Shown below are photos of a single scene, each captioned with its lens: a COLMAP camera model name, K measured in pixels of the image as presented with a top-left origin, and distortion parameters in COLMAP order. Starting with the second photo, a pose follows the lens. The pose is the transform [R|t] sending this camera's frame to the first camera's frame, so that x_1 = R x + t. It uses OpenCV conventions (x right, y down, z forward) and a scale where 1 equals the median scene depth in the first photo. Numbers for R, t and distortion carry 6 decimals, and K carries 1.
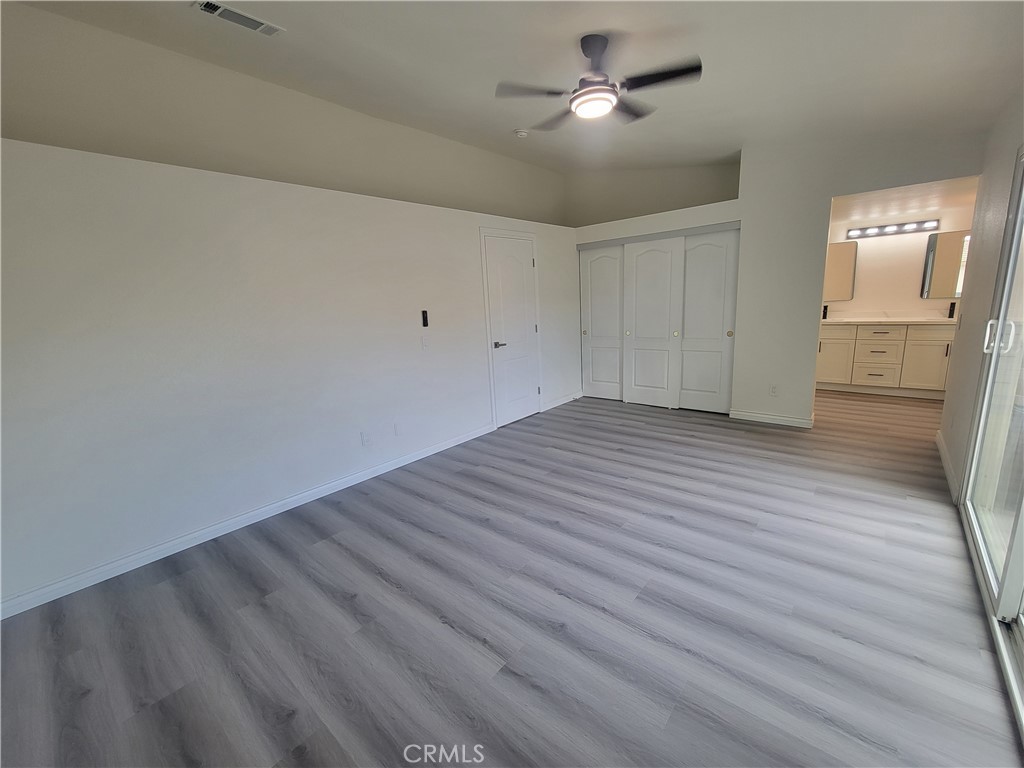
lens RADIAL K [[419.1, 0, 514.4], [0, 419.1, 387.0], [0, 0, 1]] dist [-0.000234, -0.000232]
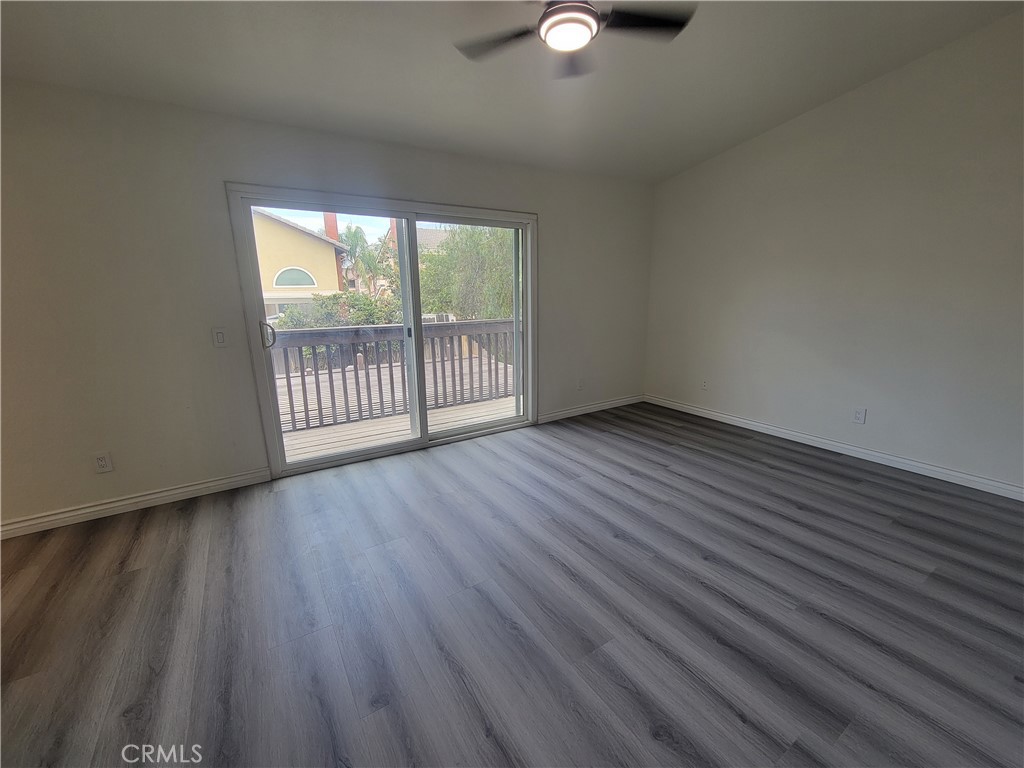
lens RADIAL K [[419.1, 0, 514.4], [0, 419.1, 387.0], [0, 0, 1]] dist [-0.000234, -0.000232]
pose [[-0.955202, -0.002276, 0.295947, 0.048971], [0.121259, 0.909175, 0.398369, -0.349836], [-0.269974, 0.416409, -0.868169, 1.766579]]
